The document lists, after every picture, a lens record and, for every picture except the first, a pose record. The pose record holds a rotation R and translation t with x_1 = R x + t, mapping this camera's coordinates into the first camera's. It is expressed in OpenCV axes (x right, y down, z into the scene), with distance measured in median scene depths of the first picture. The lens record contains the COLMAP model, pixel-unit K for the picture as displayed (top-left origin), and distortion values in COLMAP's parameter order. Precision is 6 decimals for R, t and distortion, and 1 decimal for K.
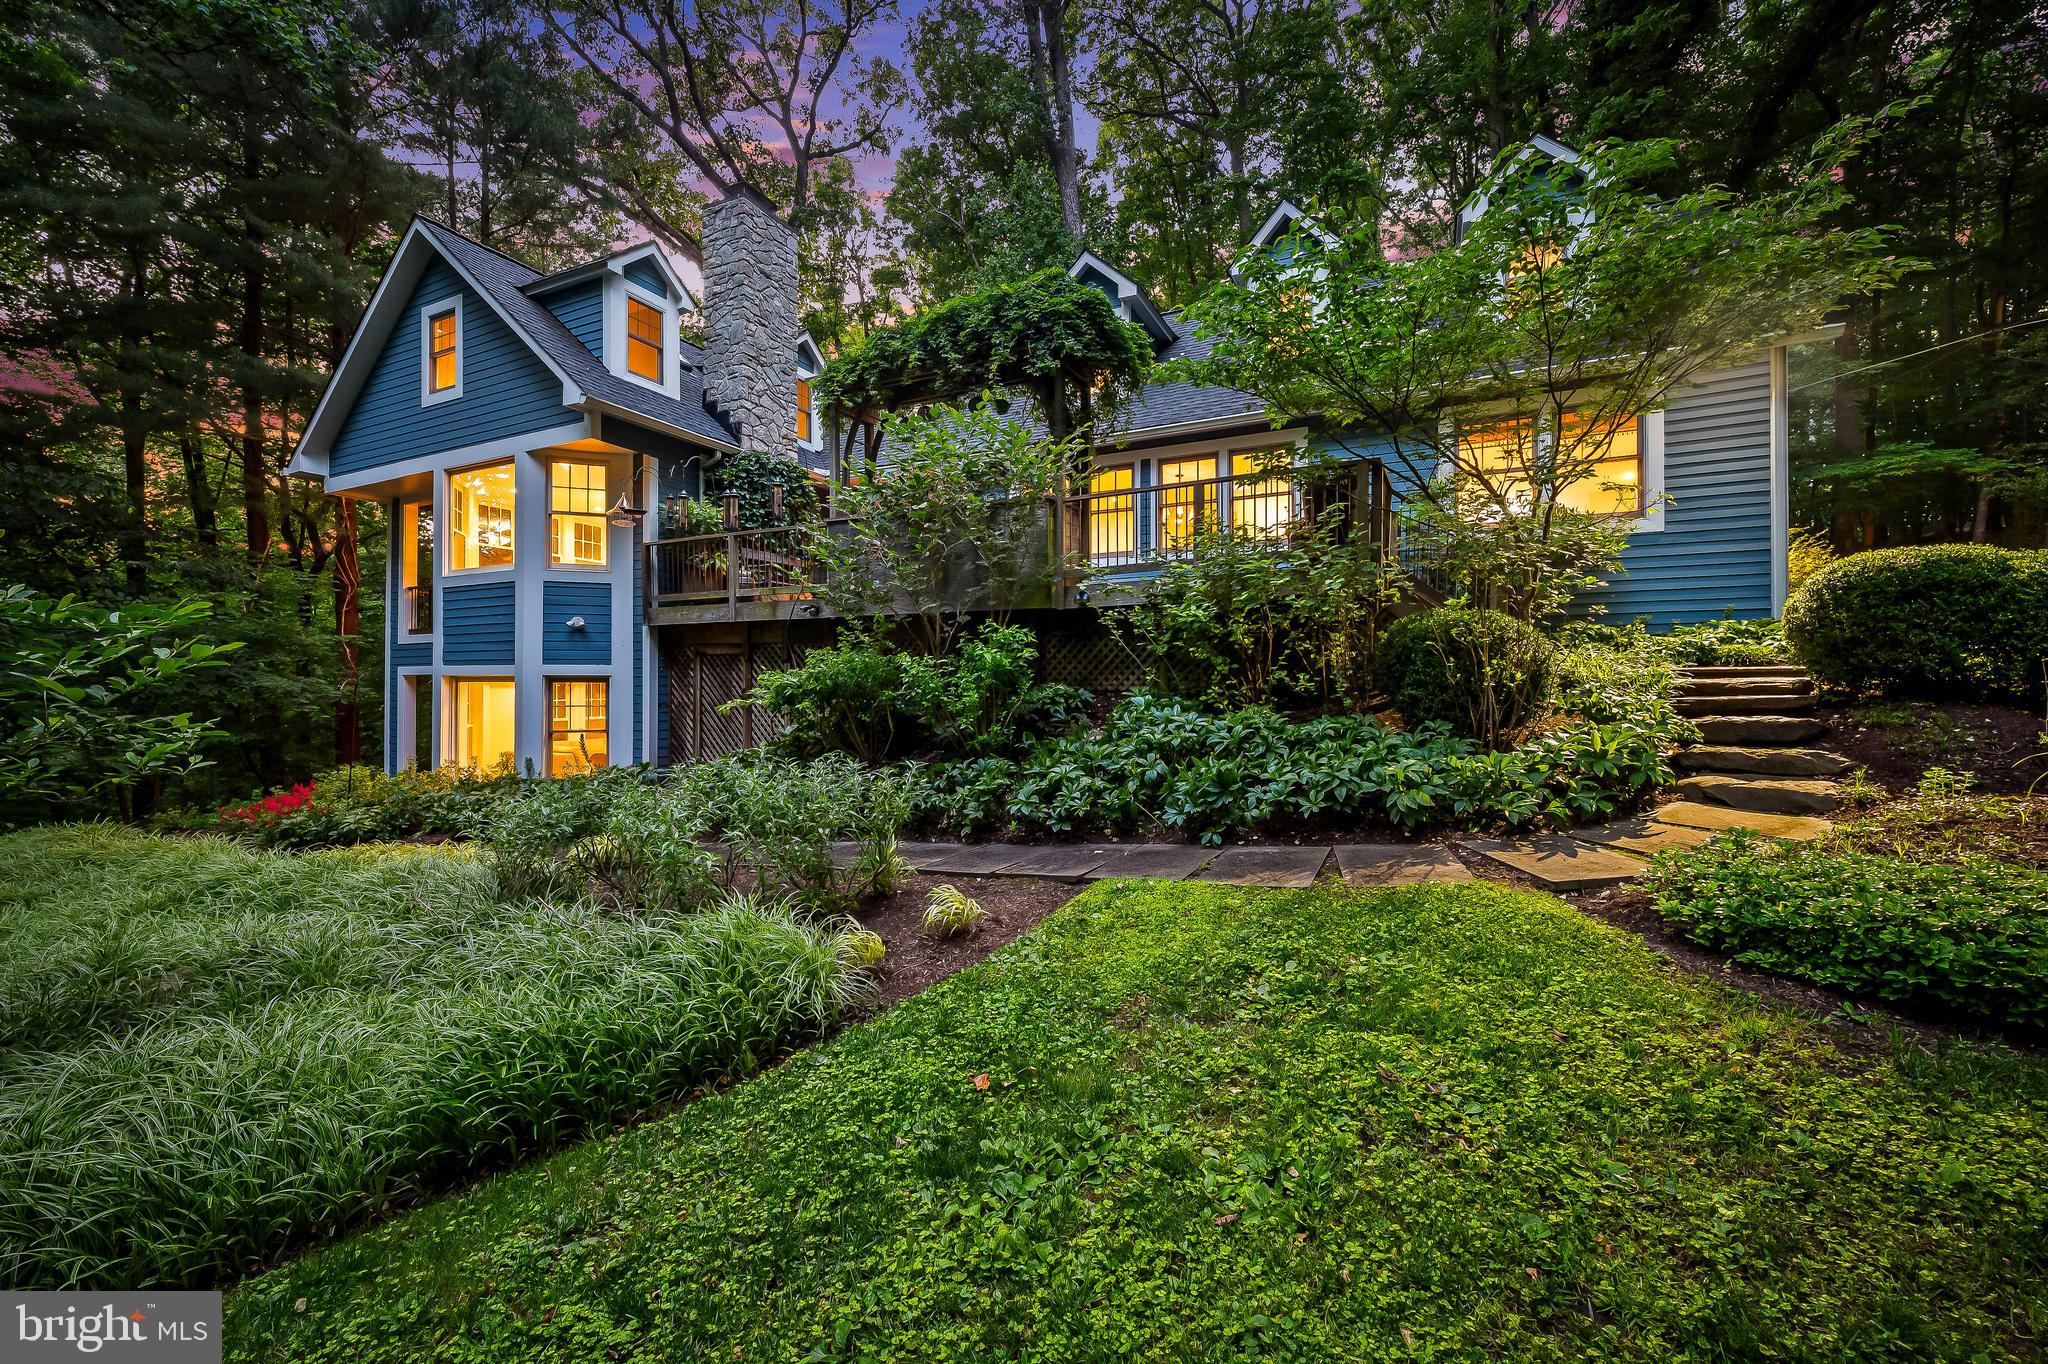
lens RADIAL K [[833.8, 0, 1001.6], [0, 833.8, 677.7], [0, 0, 1]] dist [0.001357, -0.000115]
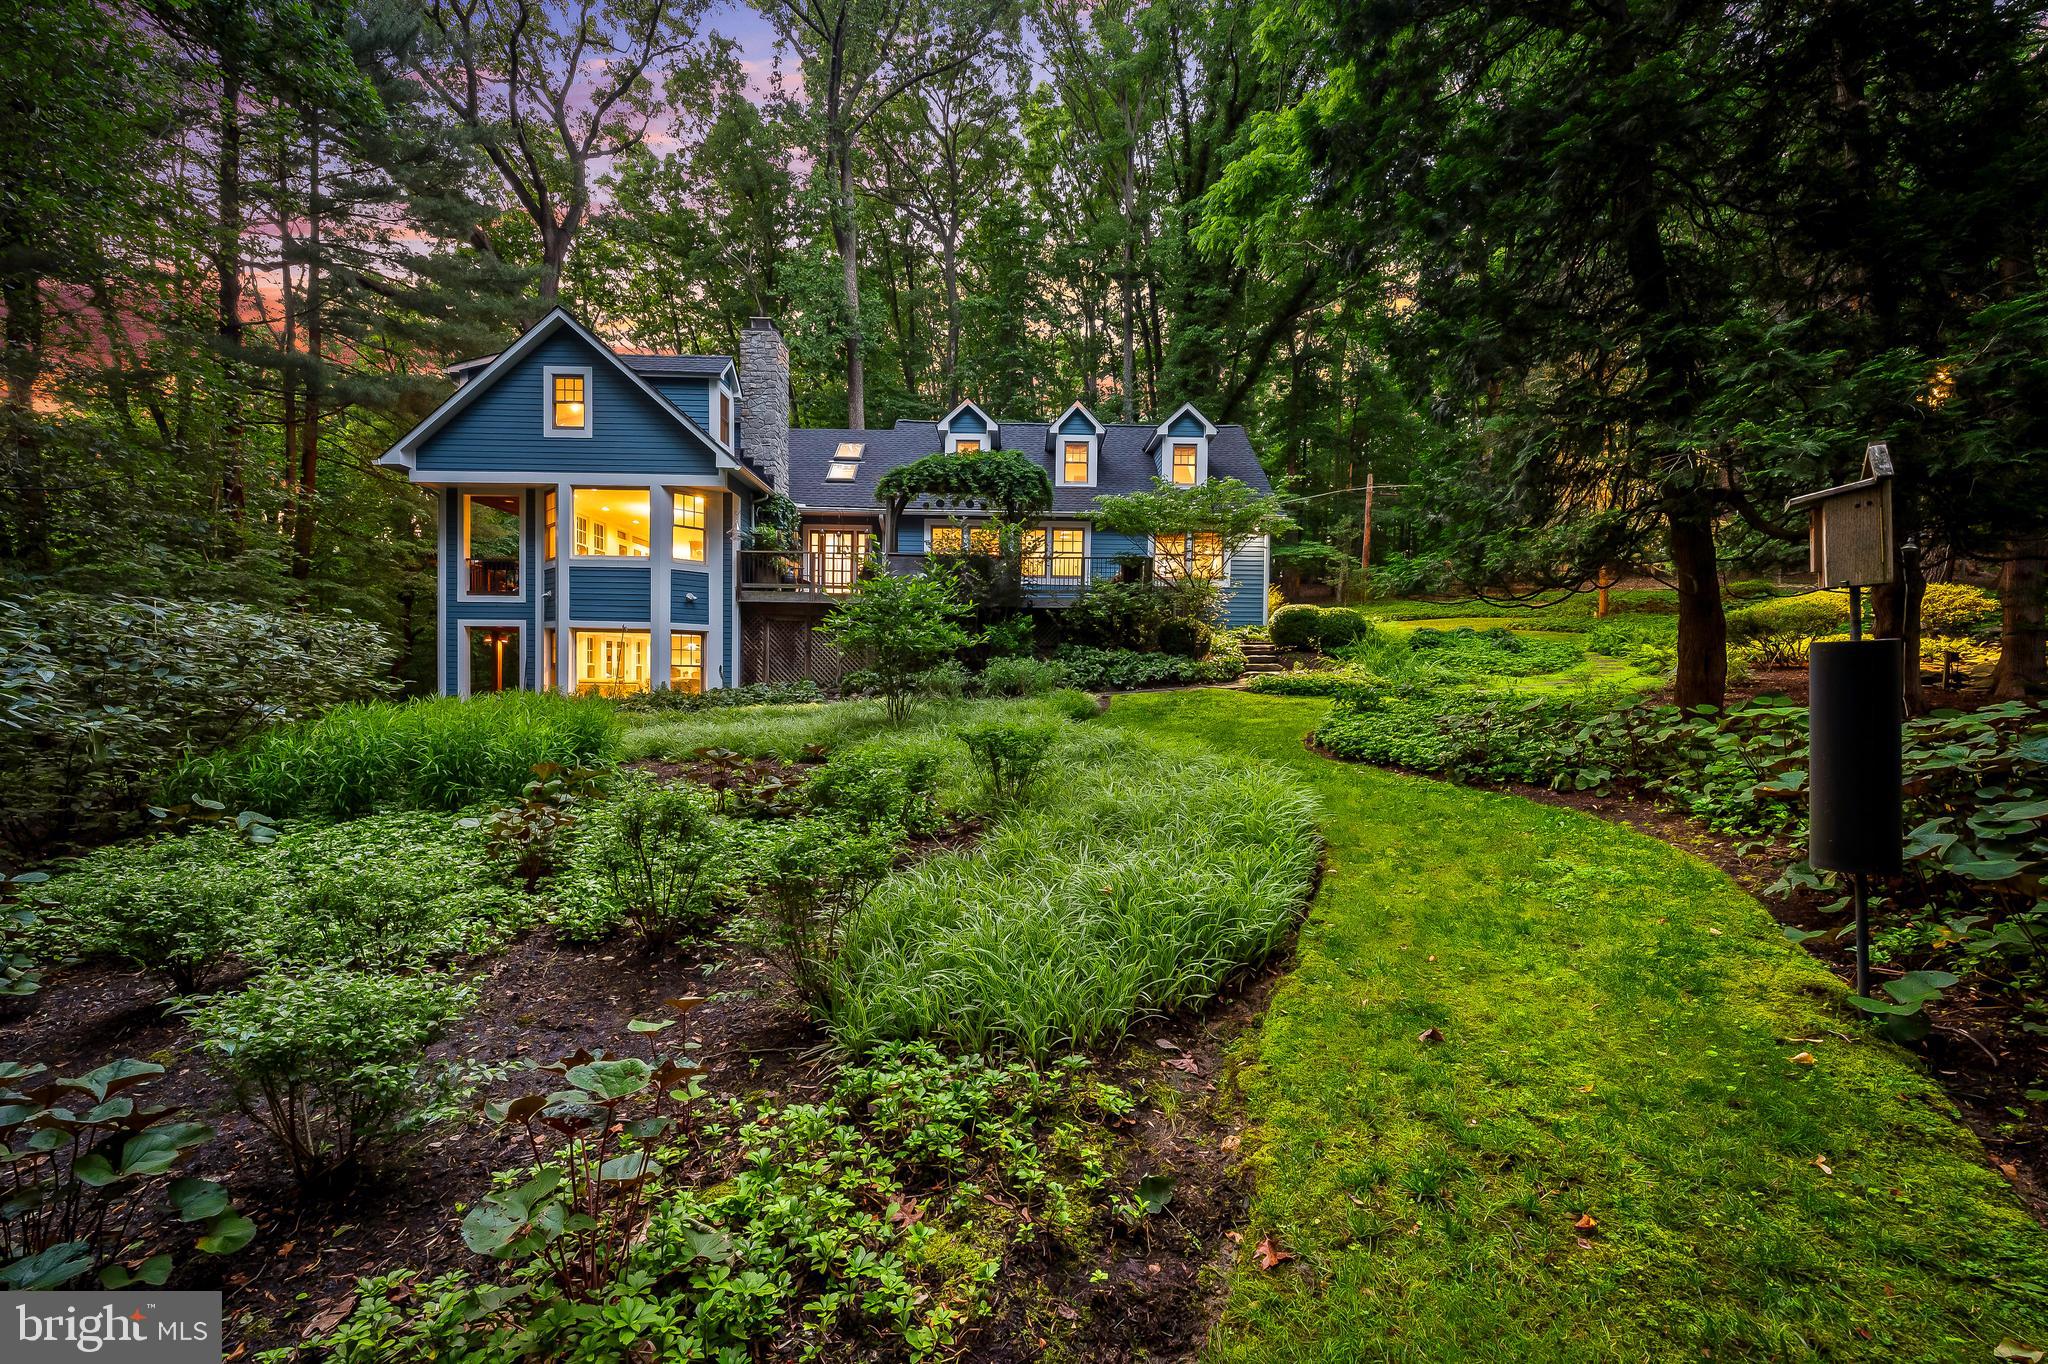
lens RADIAL K [[833.8, 0, 1008.7], [0, 833.8, 671.8], [0, 0, 1]] dist [0.001357, -0.000115]
pose [[0.892902, 0.014642, 0.450013, -0.678600], [-0.020808, 0.999745, 0.008759, 0.049811], [-0.449770, -0.017185, 0.892979, -0.686368]]
